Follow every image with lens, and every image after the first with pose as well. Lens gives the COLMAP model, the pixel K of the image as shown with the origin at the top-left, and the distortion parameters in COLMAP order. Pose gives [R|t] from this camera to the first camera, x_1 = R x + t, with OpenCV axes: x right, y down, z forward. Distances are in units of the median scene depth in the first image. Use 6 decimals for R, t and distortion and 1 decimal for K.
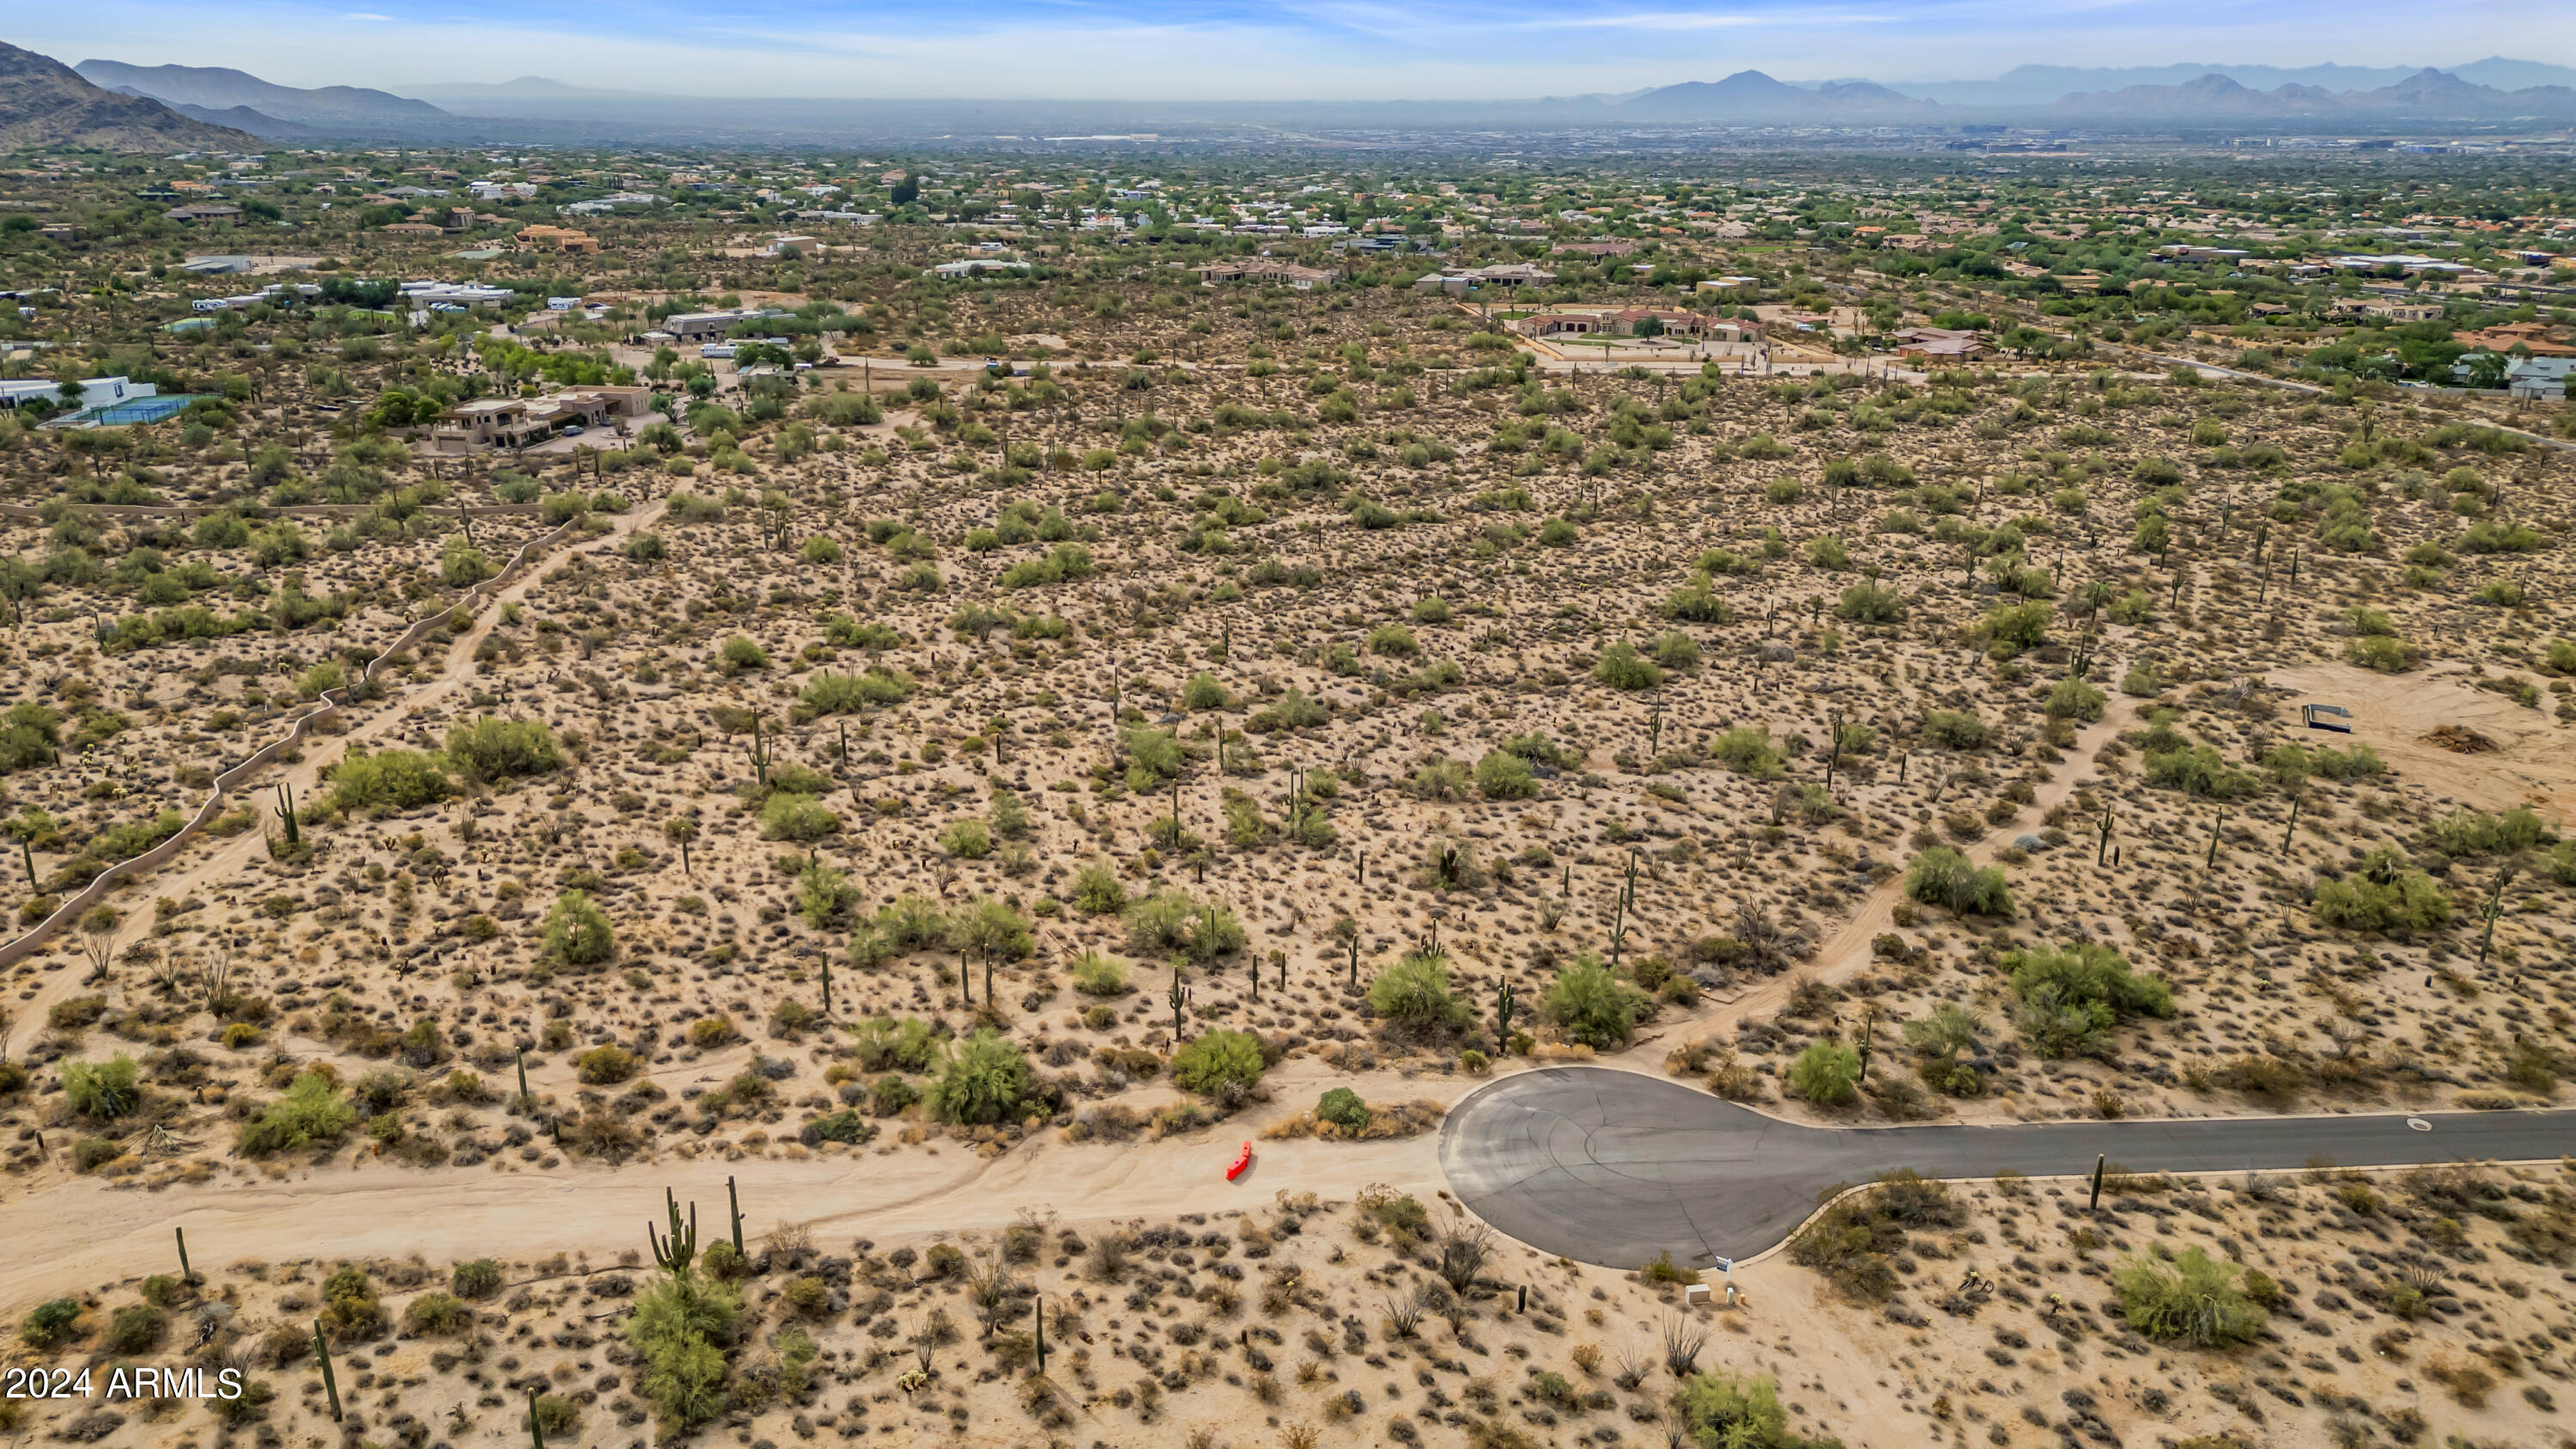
lens RADIAL K [[1767.4, 0, 1278.0], [0, 1767.4, 786.7], [0, 0, 1]] dist [0.077625, -0.077196]
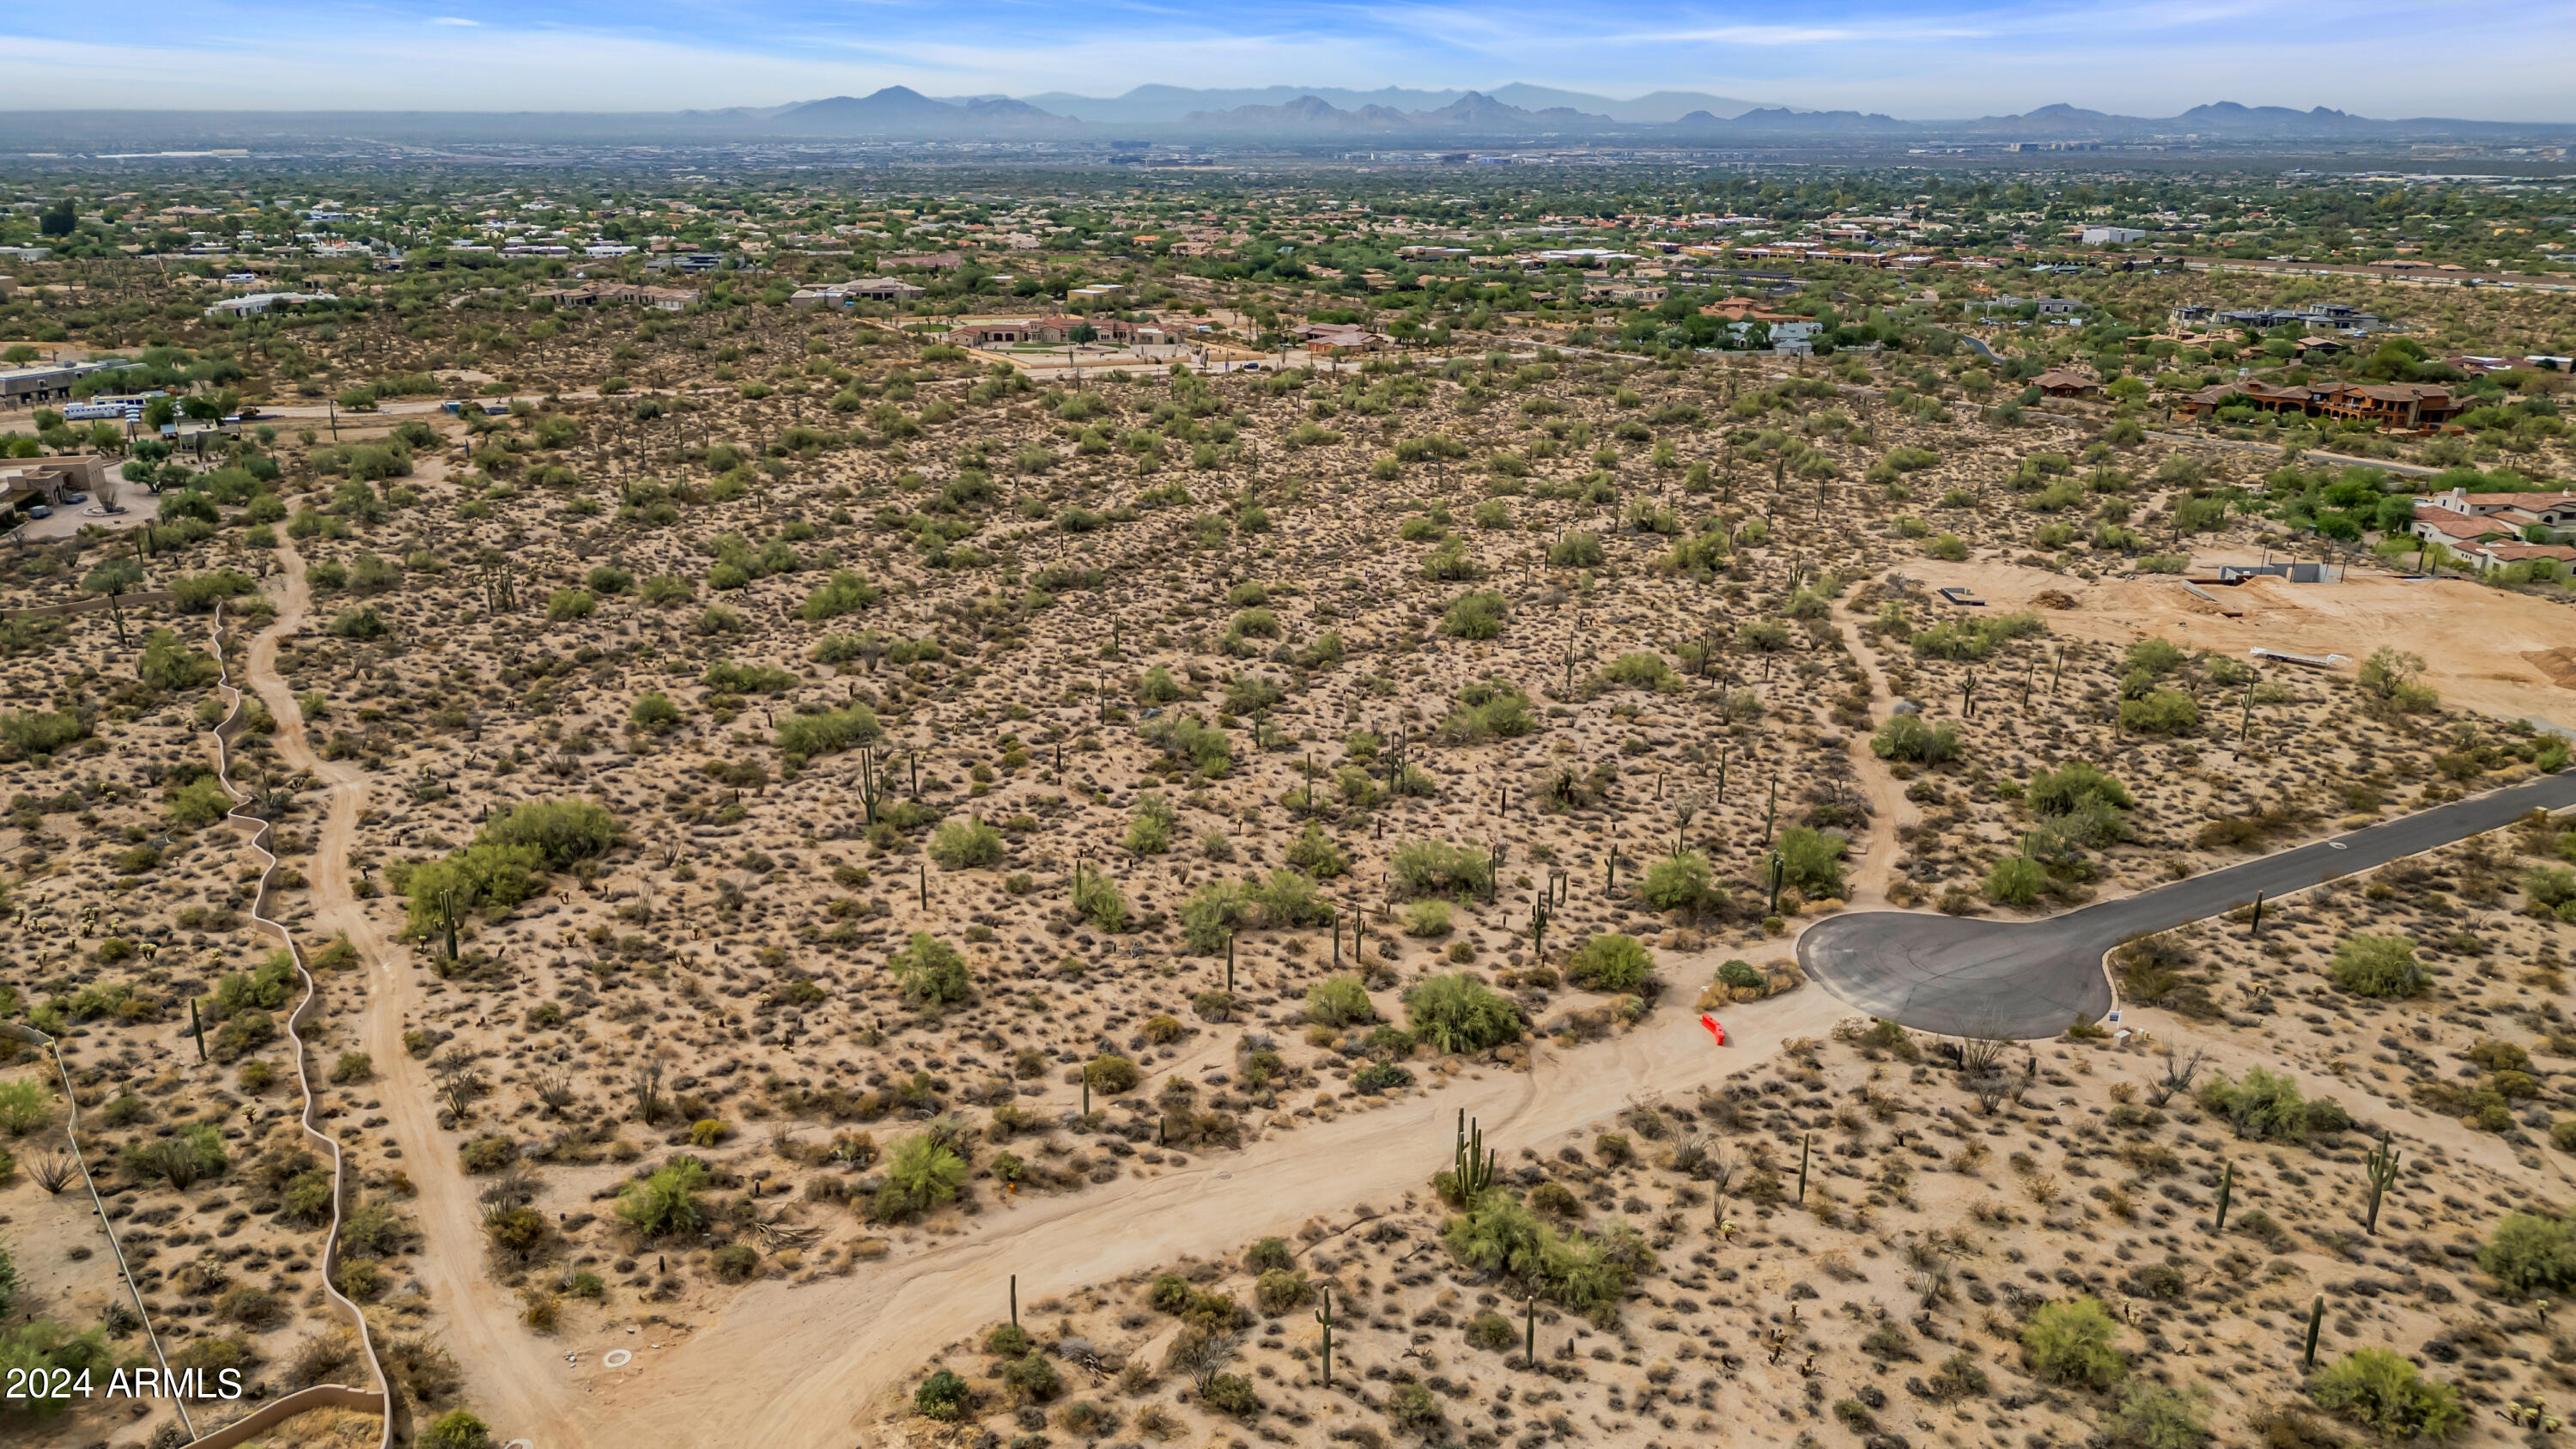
lens RADIAL K [[1805.1, 0, 1281.4], [0, 1805.1, 721.5], [0, 0, 1]] dist [0.059627, -0.054876]
pose [[0.907578, -0.135467, 0.397429, -0.404351], [0.153208, 0.988108, -0.013063, -0.008549], [-0.390933, 0.072745, 0.917540, 0.006911]]
